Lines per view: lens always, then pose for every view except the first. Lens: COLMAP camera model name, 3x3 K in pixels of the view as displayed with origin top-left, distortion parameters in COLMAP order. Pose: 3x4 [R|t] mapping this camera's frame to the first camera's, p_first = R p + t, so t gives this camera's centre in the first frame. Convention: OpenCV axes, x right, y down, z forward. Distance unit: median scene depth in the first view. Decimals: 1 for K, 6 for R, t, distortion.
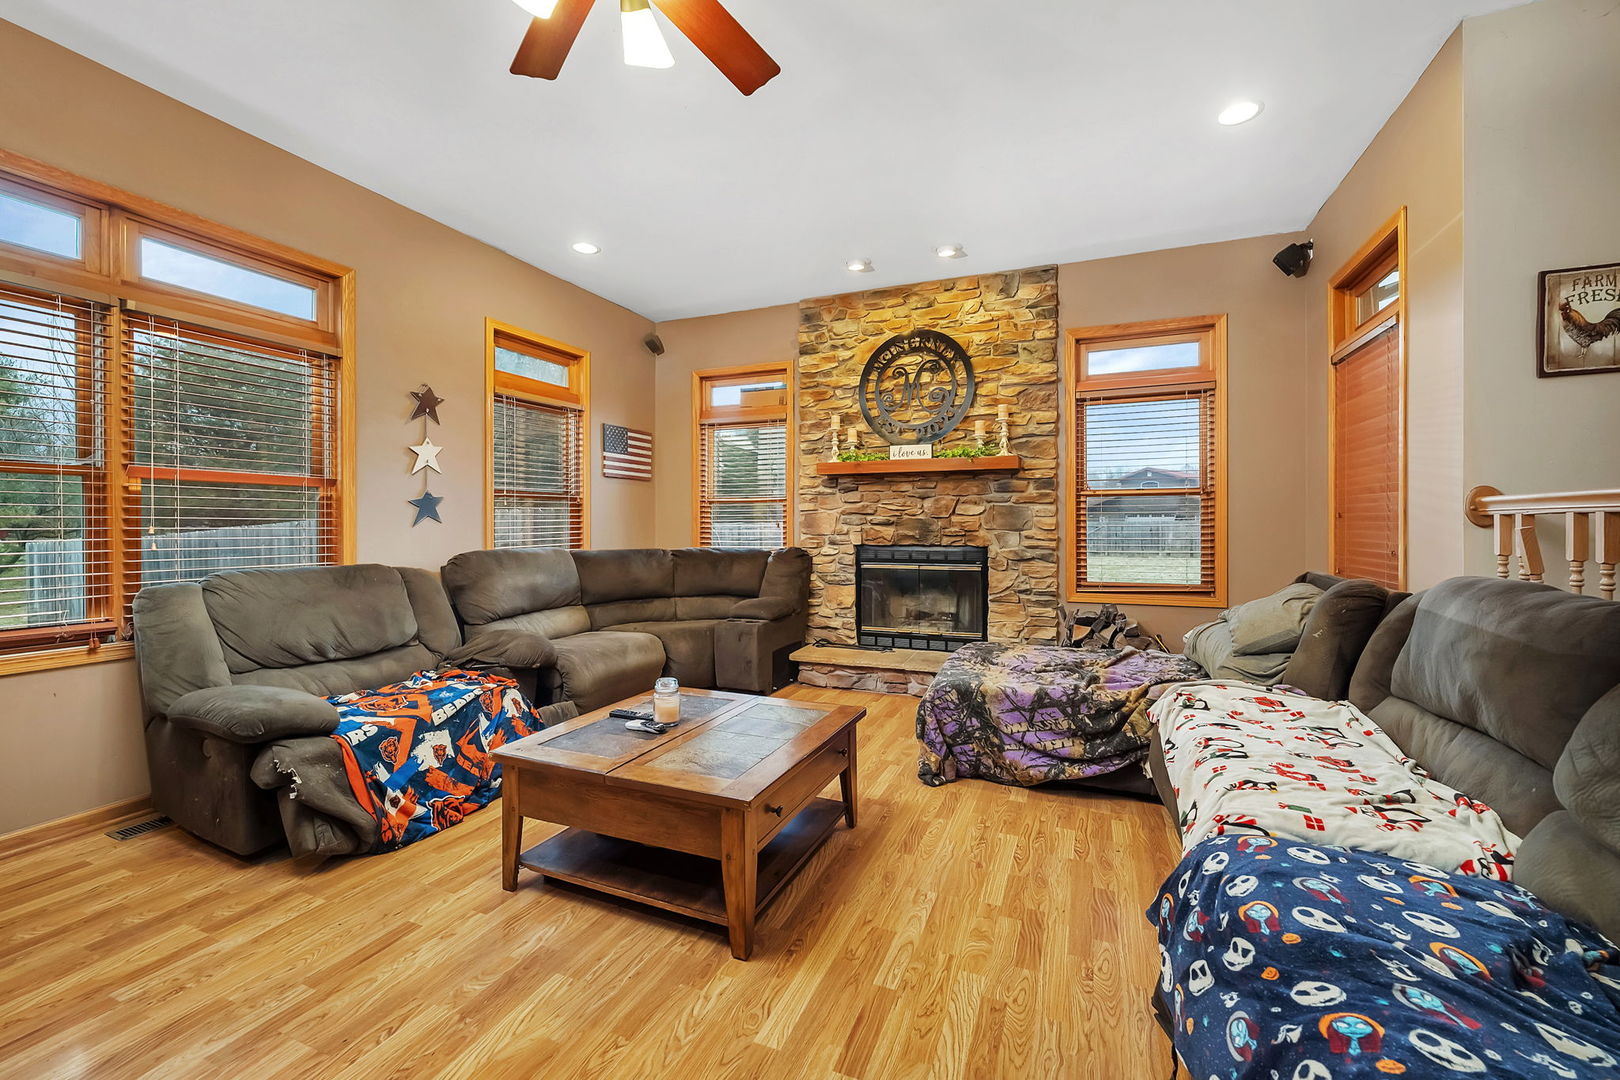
lens RADIAL K [[672.4, 0, 819.0], [0, 672.4, 527.6], [0, 0, 1]] dist [-0.000905, -0.000140]
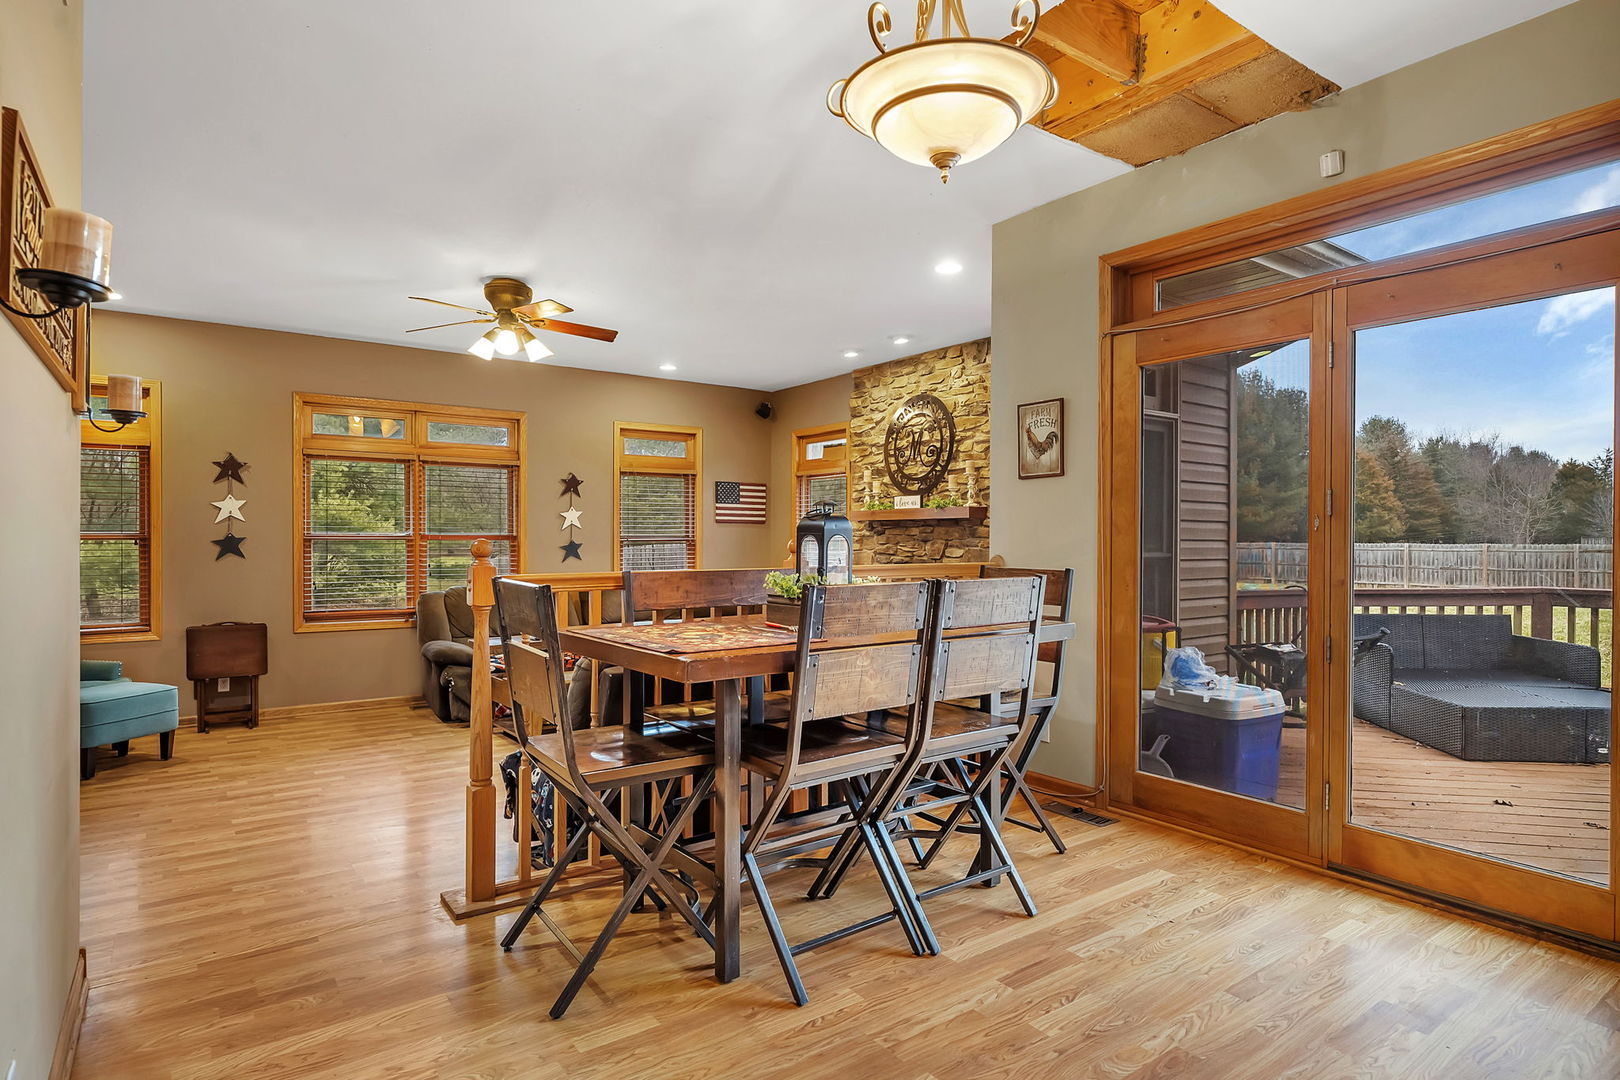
lens RADIAL K [[879.3, 0, 802.4], [0, 879.3, 543.5], [0, 0, 1]] dist [-0.005687, -0.000329]
pose [[0.845690, 0.007567, -0.533621, 0.775801], [-0.008403, 0.999964, 0.000863, -0.041072], [0.533609, 0.003754, 0.845723, -0.367361]]
